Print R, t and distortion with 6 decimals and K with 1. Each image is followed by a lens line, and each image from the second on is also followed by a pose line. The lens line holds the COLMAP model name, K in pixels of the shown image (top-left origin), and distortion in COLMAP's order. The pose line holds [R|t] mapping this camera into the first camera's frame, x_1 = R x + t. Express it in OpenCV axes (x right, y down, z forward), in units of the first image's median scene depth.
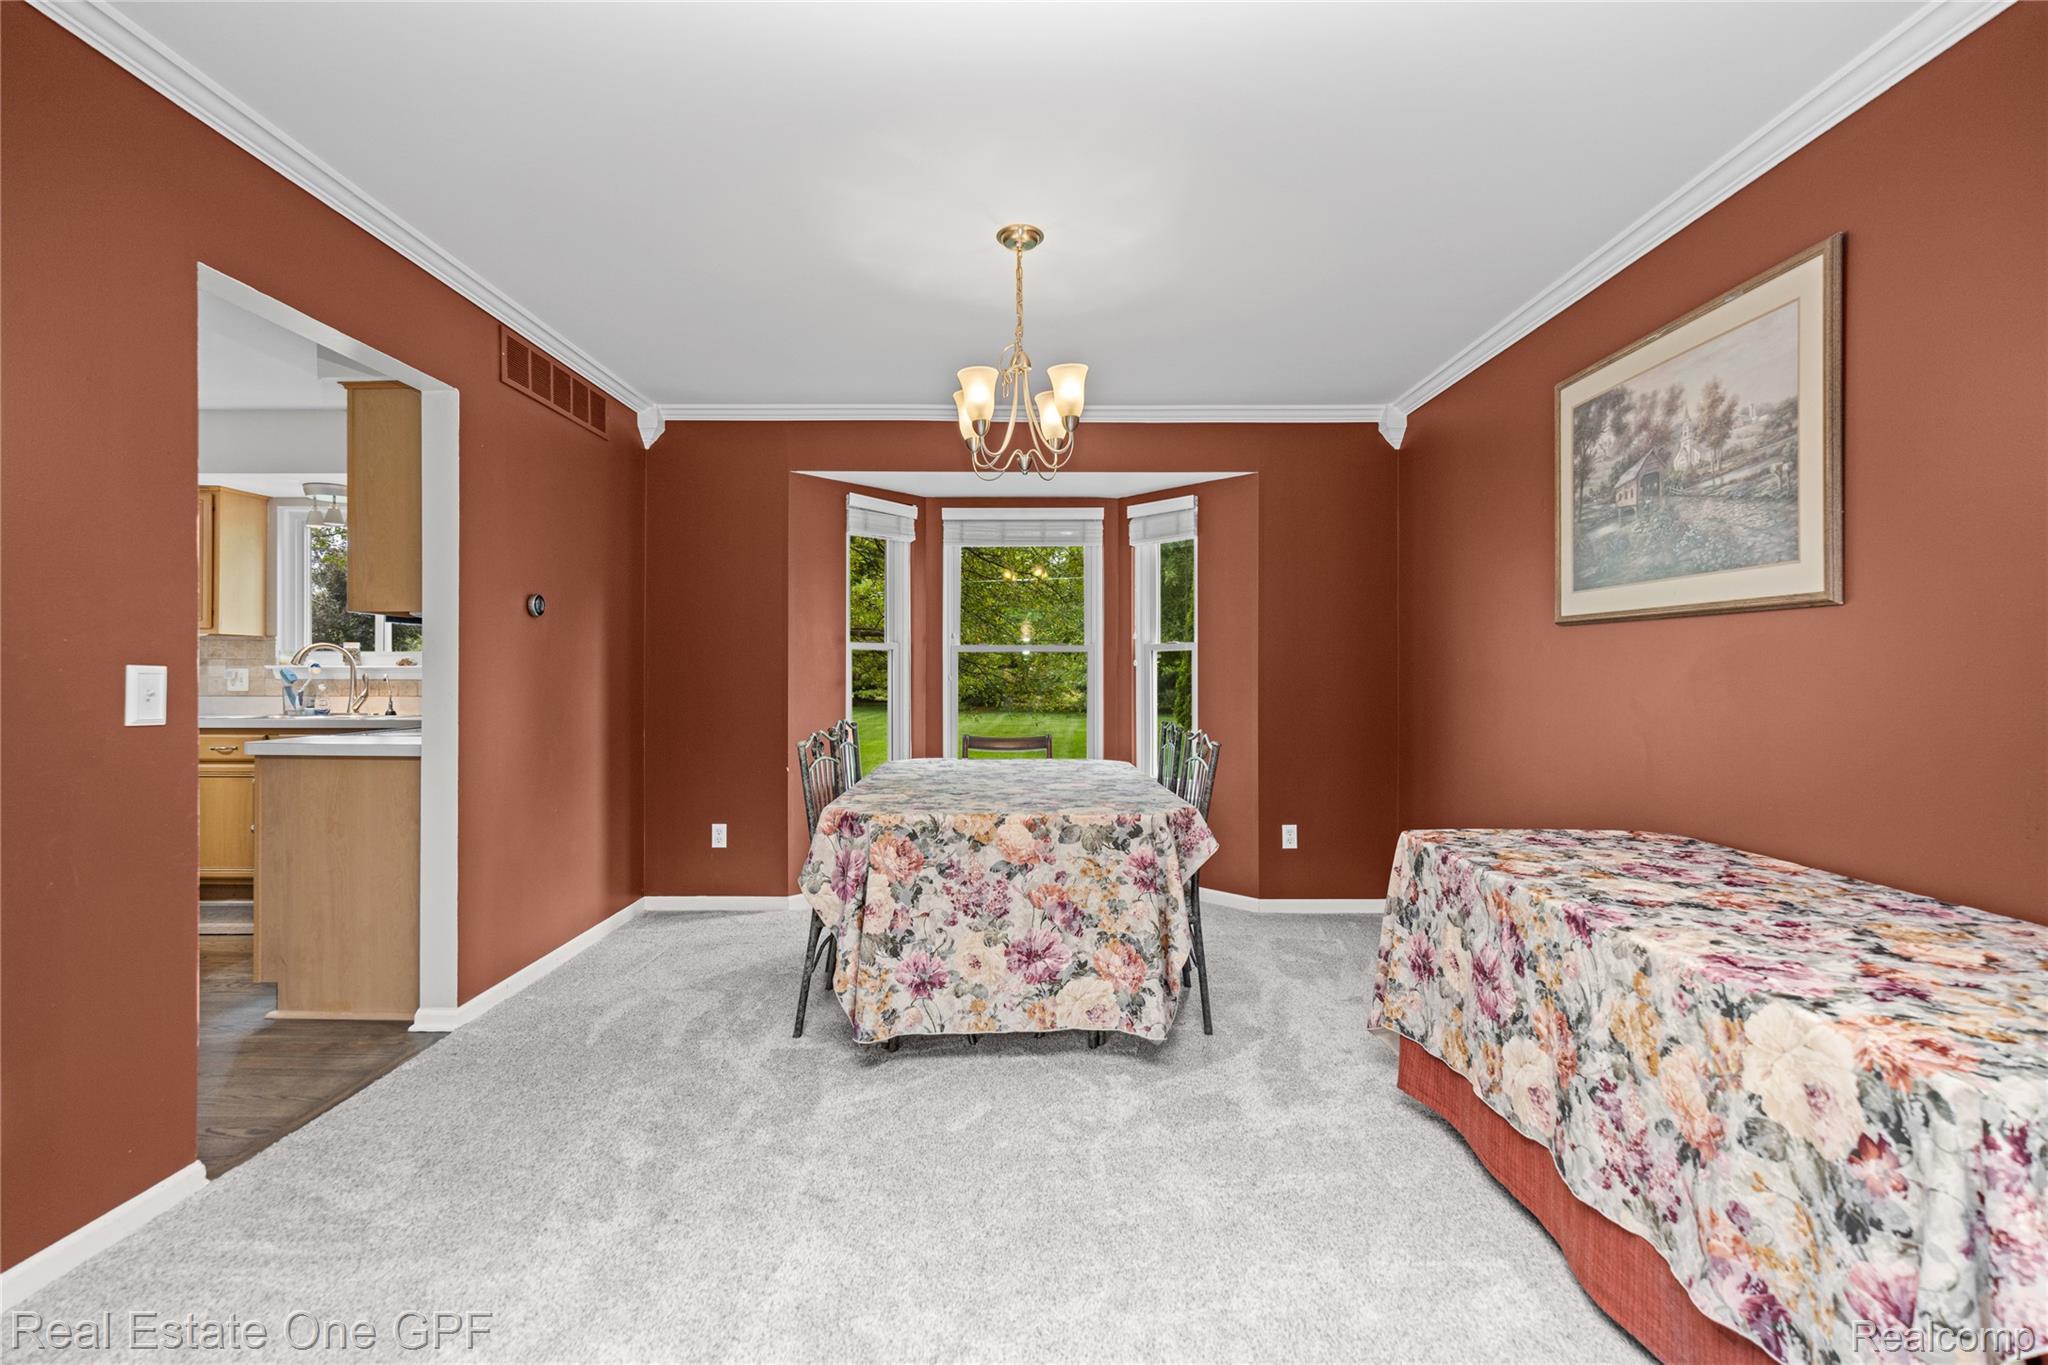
lens RADIAL K [[882.1, 0, 1043.7], [0, 882.1, 662.6], [0, 0, 1]] dist [0.001322, -0.000158]
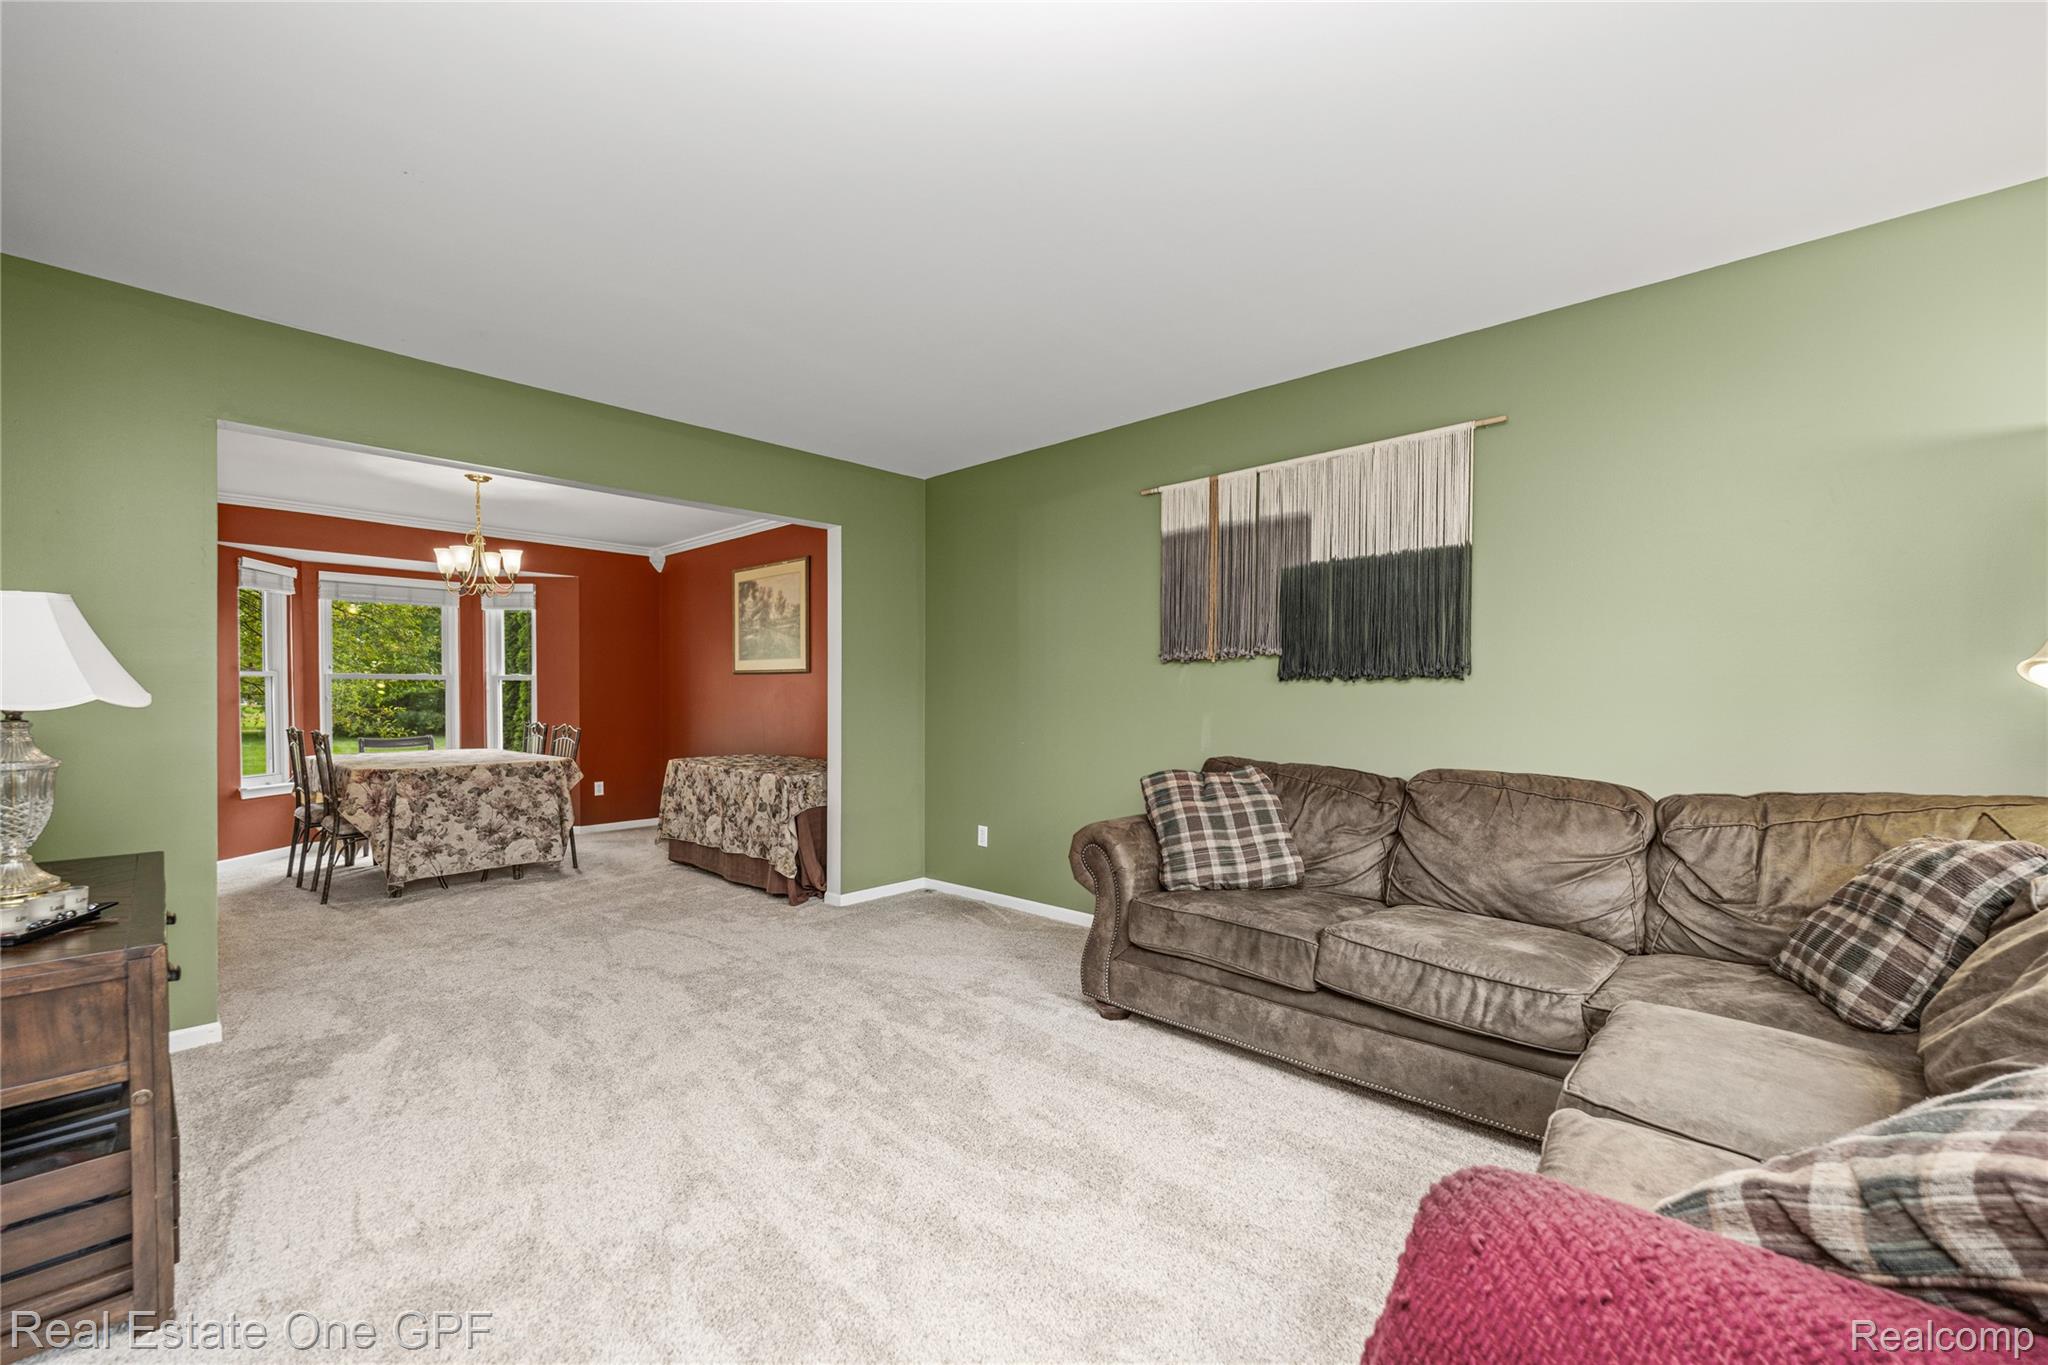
lens RADIAL K [[843.0, 0, 1008.7], [0, 843.0, 705.1], [0, 0, 1]] dist [-0.000593, -0.000157]
pose [[0.697547, -0.008543, 0.716488, -0.581031], [-0.009993, 0.999716, 0.021648, -0.019264], [-0.716470, -0.022261, 0.697263, -1.237425]]
